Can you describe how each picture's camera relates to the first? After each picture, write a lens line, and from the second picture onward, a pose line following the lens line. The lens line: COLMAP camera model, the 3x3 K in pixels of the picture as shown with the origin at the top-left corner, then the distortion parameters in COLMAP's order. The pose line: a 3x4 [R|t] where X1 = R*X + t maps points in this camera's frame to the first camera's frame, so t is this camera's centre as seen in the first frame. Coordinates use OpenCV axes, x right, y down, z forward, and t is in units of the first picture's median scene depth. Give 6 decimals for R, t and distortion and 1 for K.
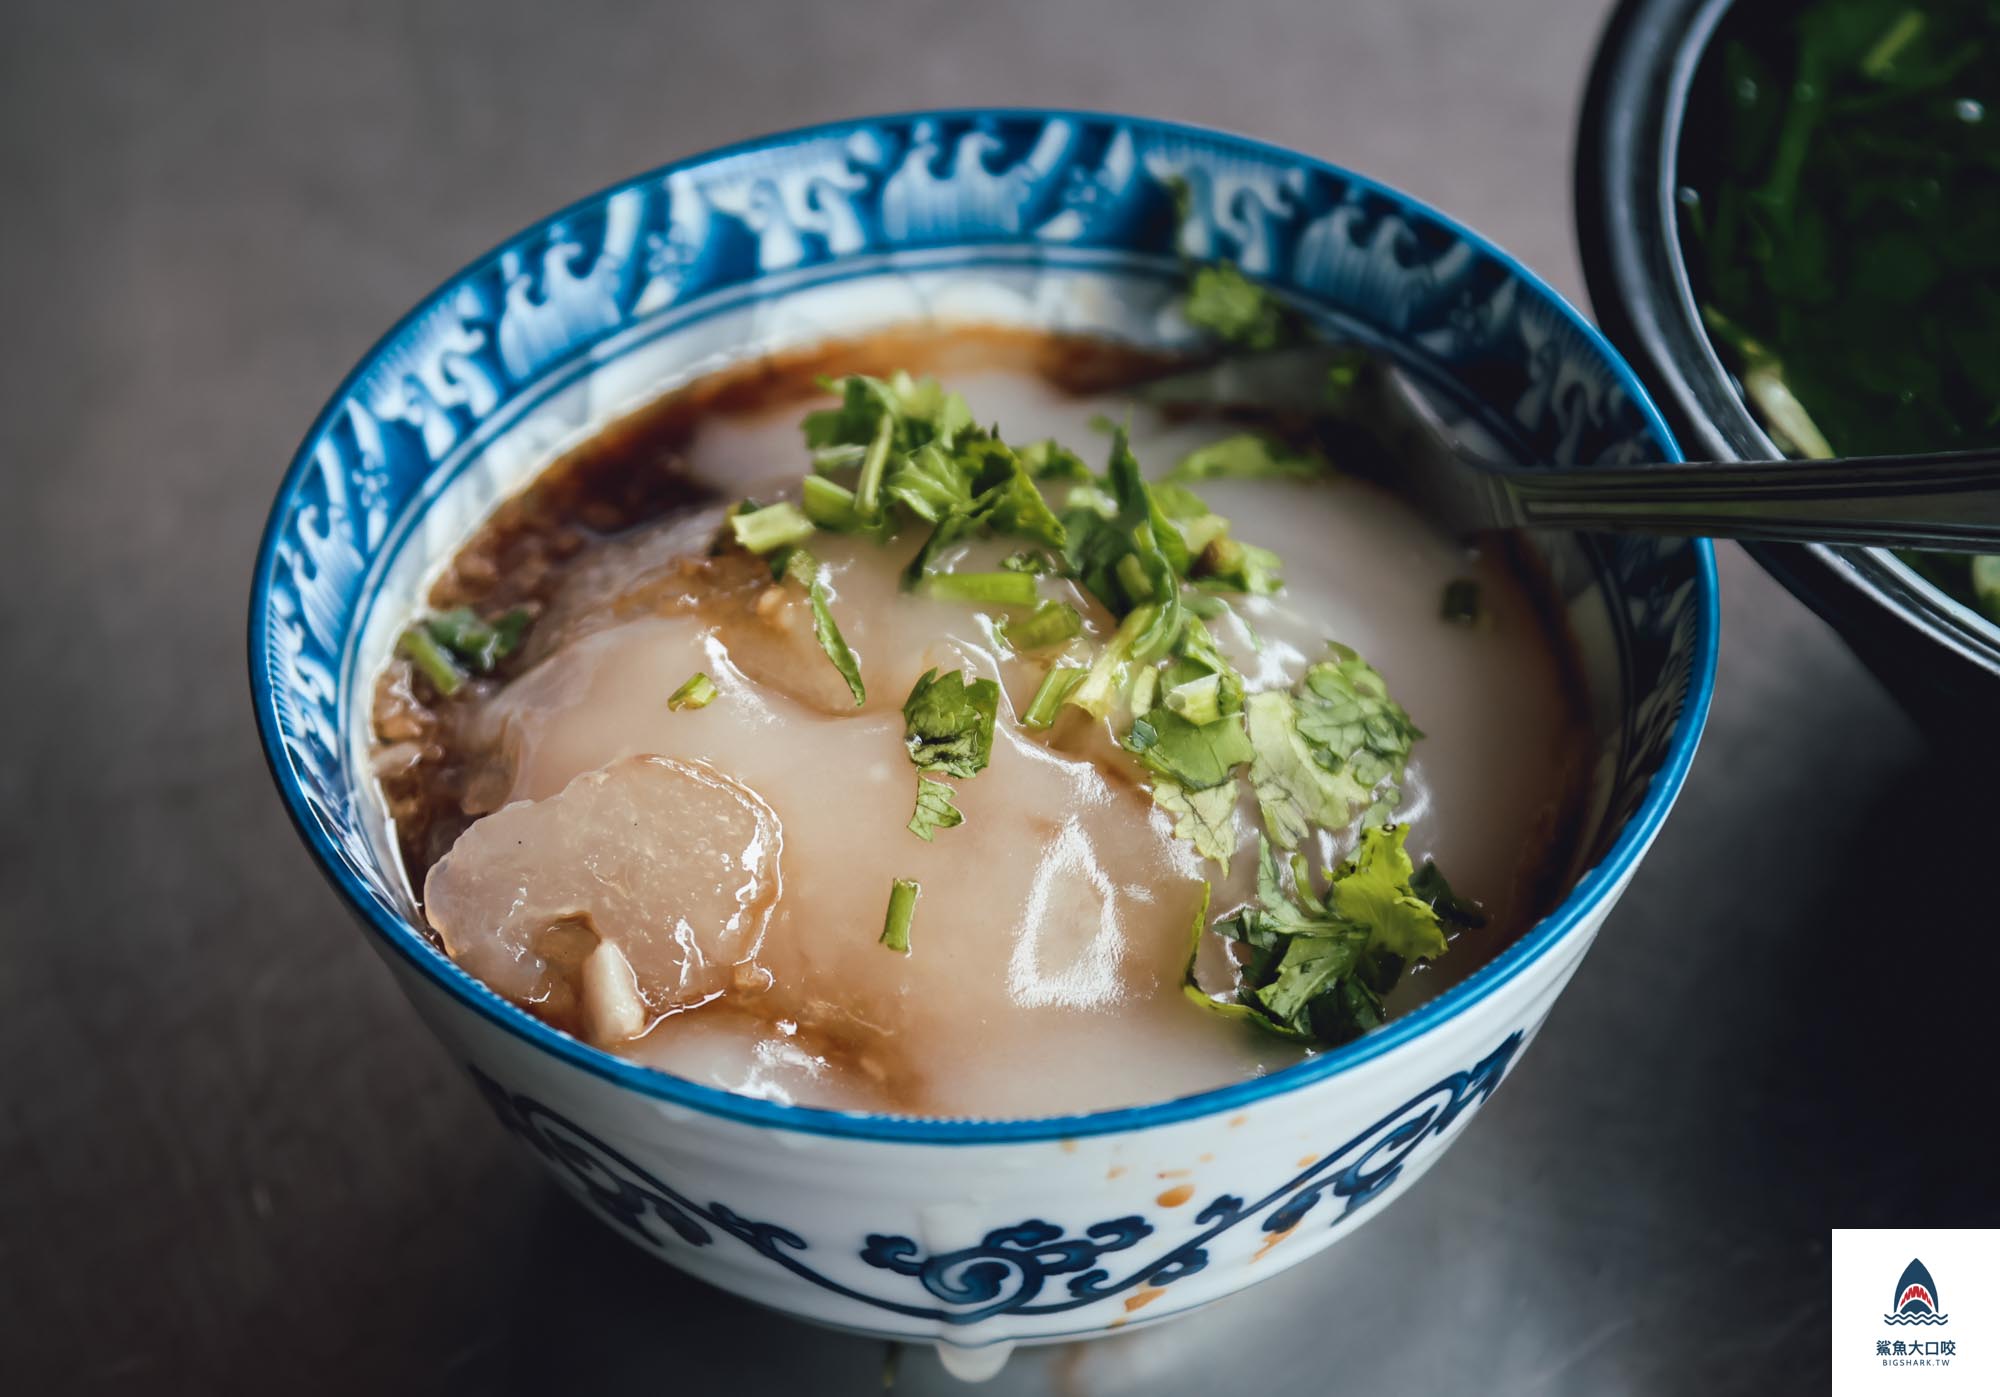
lens RADIAL K [[5303.9, 0, 1000.0], [0, 5303.9, 698.5], [0, 0, 1]] dist [-0.362753, 0.009004]
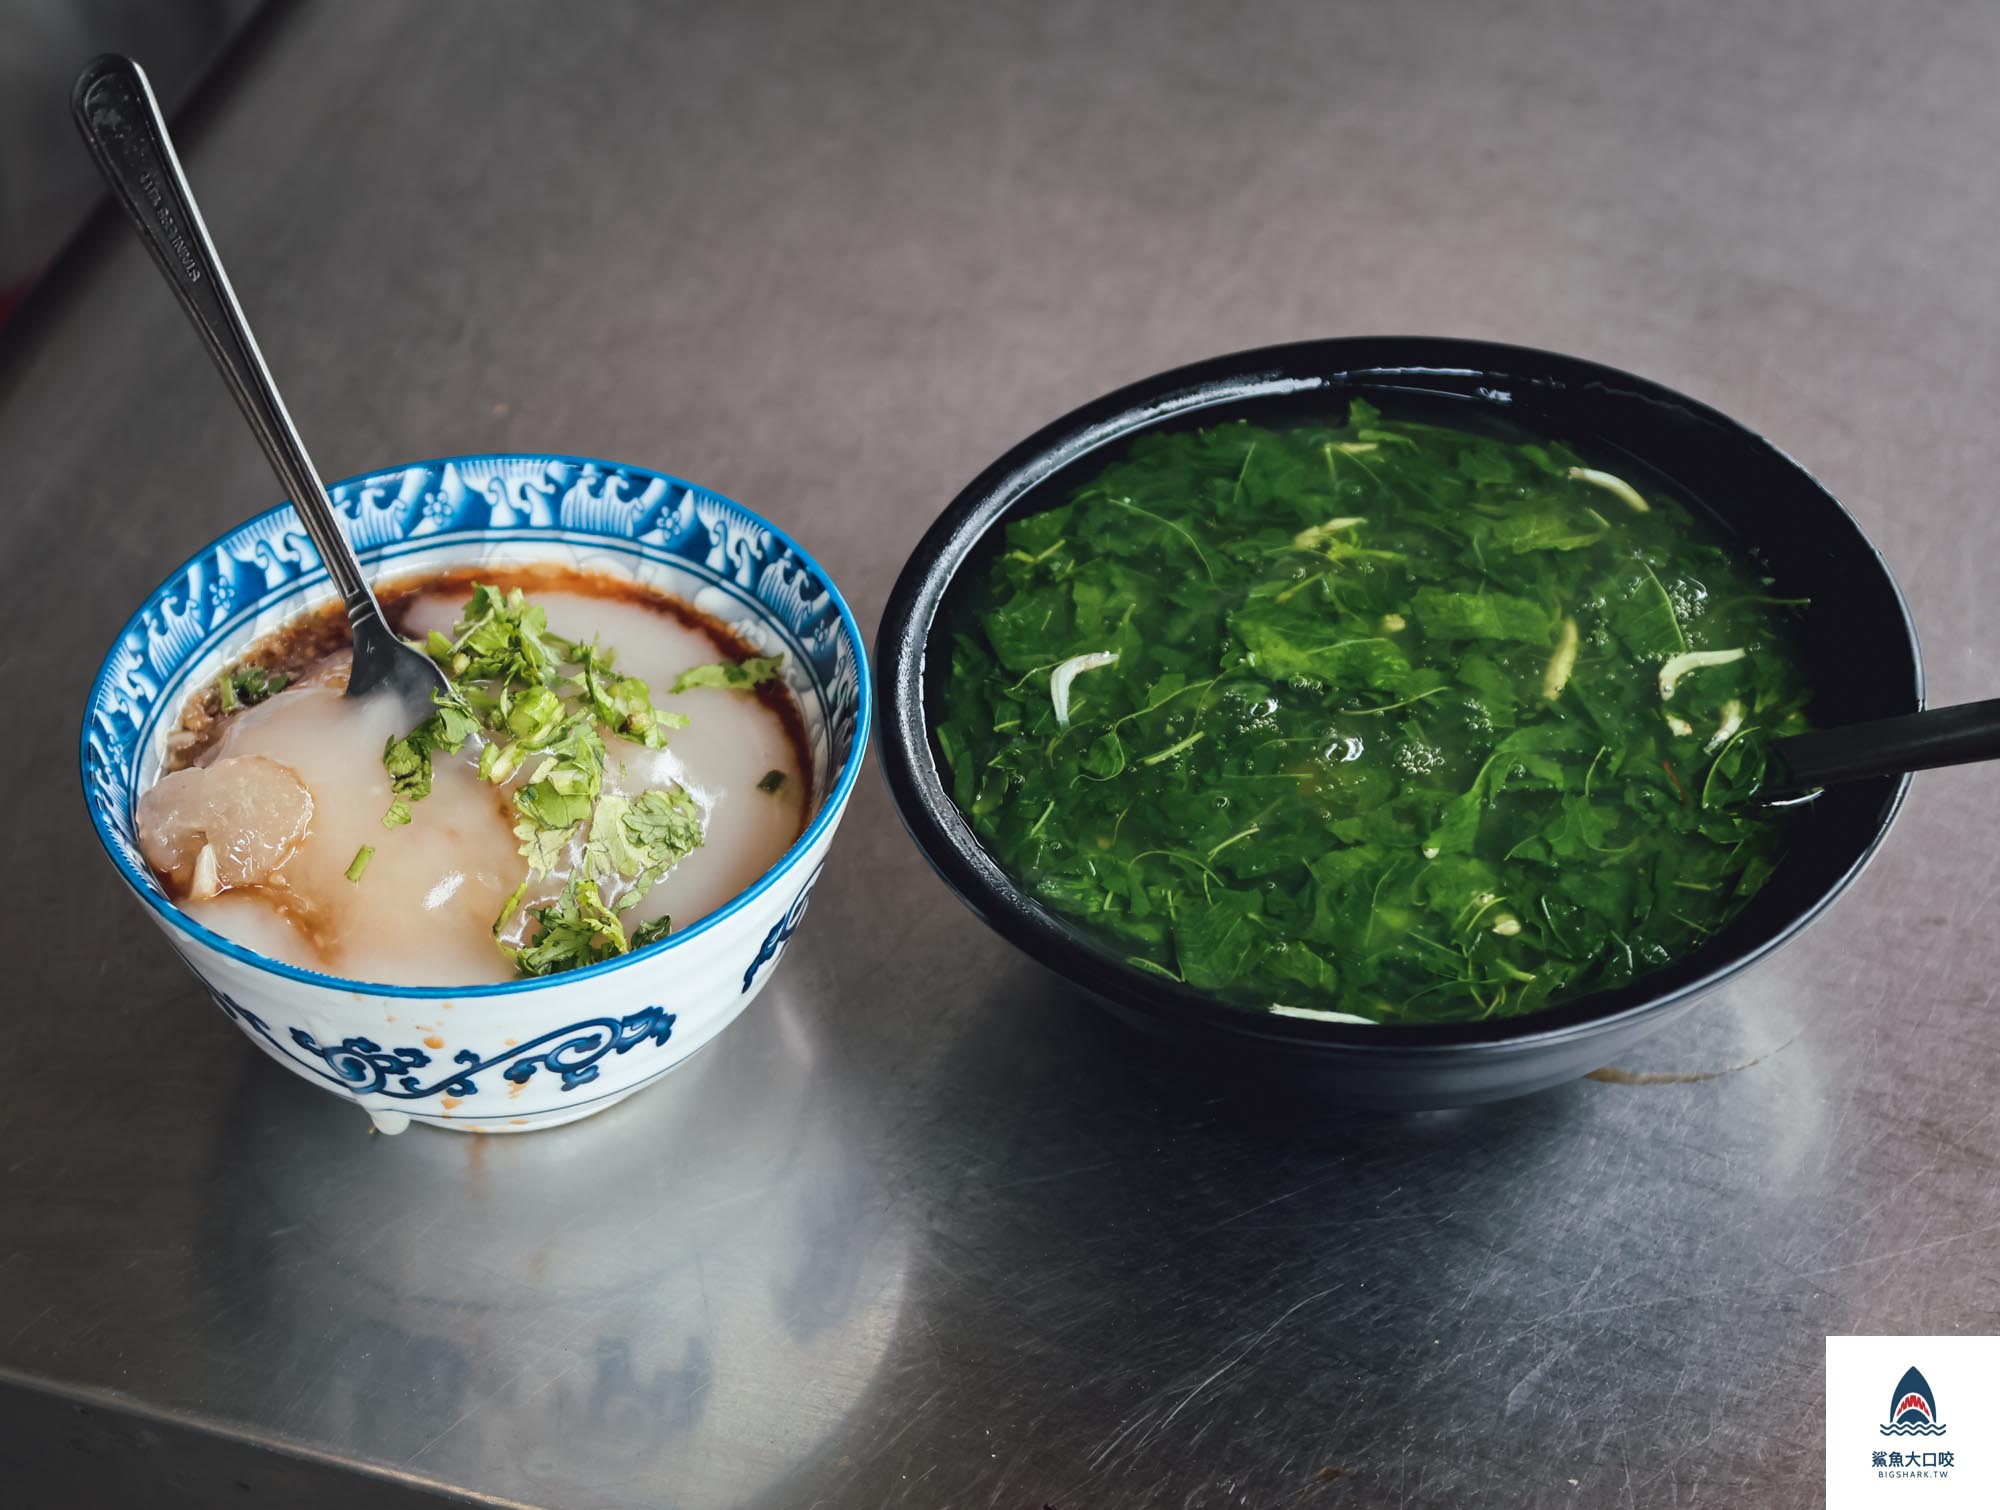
lens RADIAL K [[4581.2, 0, 1000.0], [0, 4581.2, 755.0], [0, 0, 1]] dist [0.062859, 0.066216]
pose [[0.954148, 0.220130, -0.202843, 0.466934], [-0.223487, 0.974685, 0.006496, -0.055014], [0.199138, 0.039134, 0.979190, -0.508214]]
